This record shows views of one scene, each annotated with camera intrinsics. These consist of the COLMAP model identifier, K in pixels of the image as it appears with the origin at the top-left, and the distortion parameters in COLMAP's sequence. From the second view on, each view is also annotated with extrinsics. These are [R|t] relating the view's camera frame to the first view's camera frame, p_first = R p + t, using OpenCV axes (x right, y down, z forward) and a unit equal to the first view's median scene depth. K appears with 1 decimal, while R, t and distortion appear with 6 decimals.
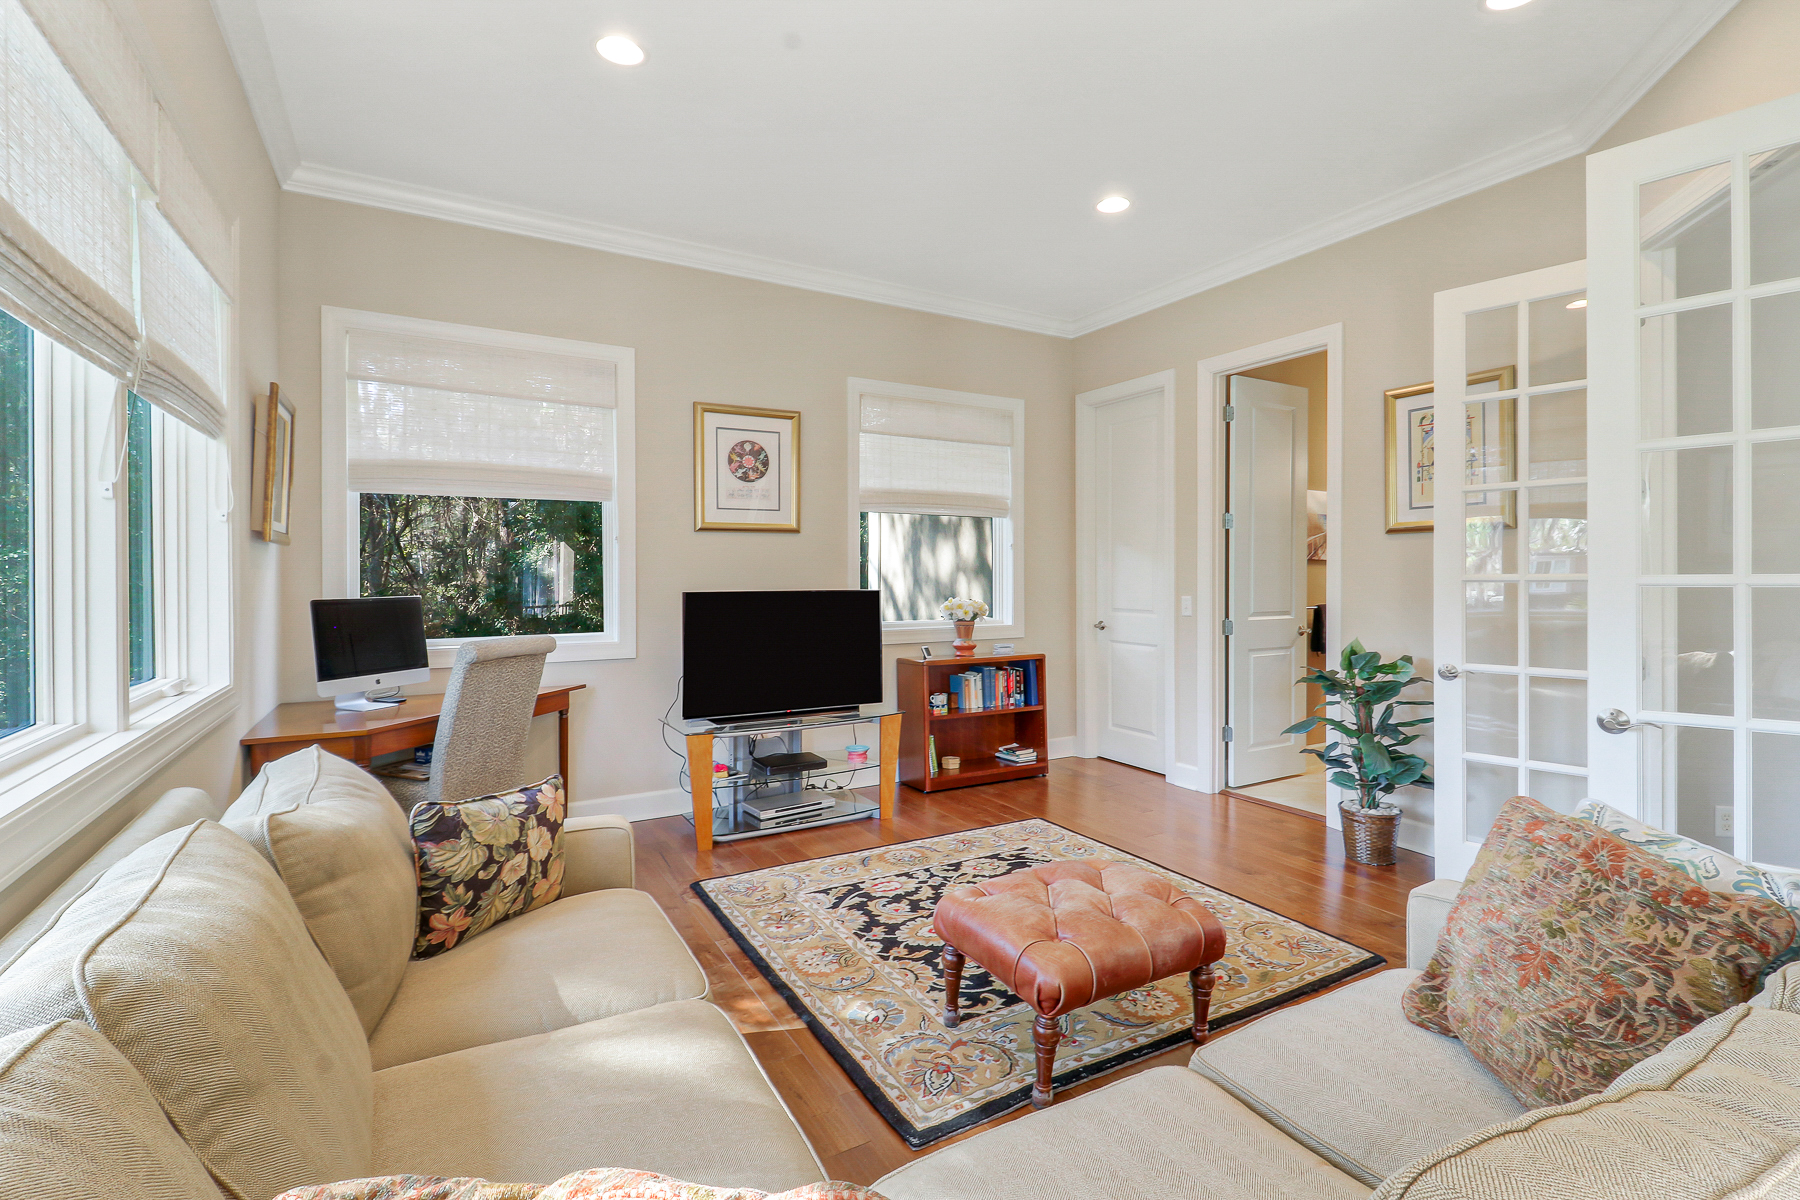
lens RADIAL K [[825.1, 0, 903.5], [0, 825.1, 595.8], [0, 0, 1]] dist [0.014729, -0.012499]
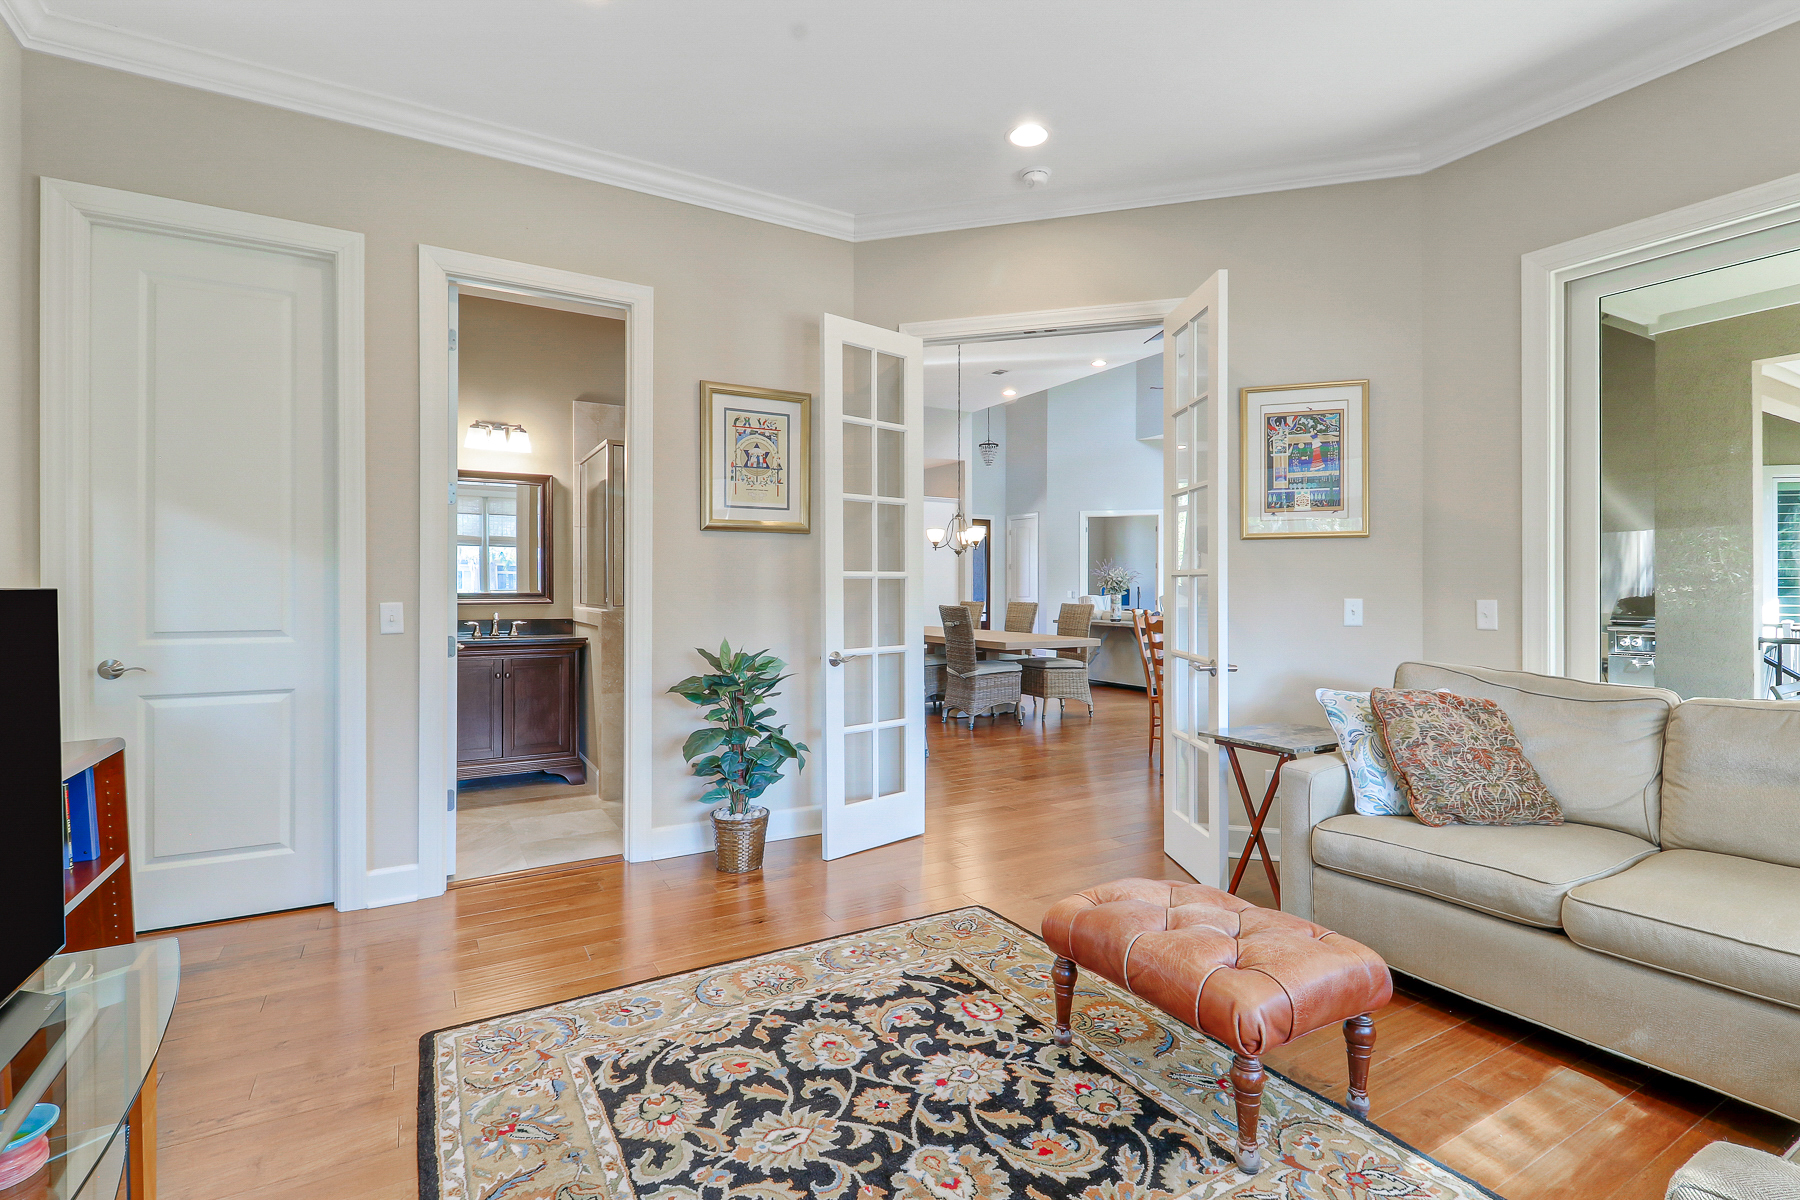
lens RADIAL K [[854.5, 0, 910.2], [0, 854.5, 590.8], [0, 0, 1]] dist [0.020883, 0.000053]
pose [[-0.019593, 0.000617, 0.999808, -0.442050], [0.026930, 0.999637, -0.000089, 0.003650], [-0.999445, 0.026923, -0.019603, 0.829387]]
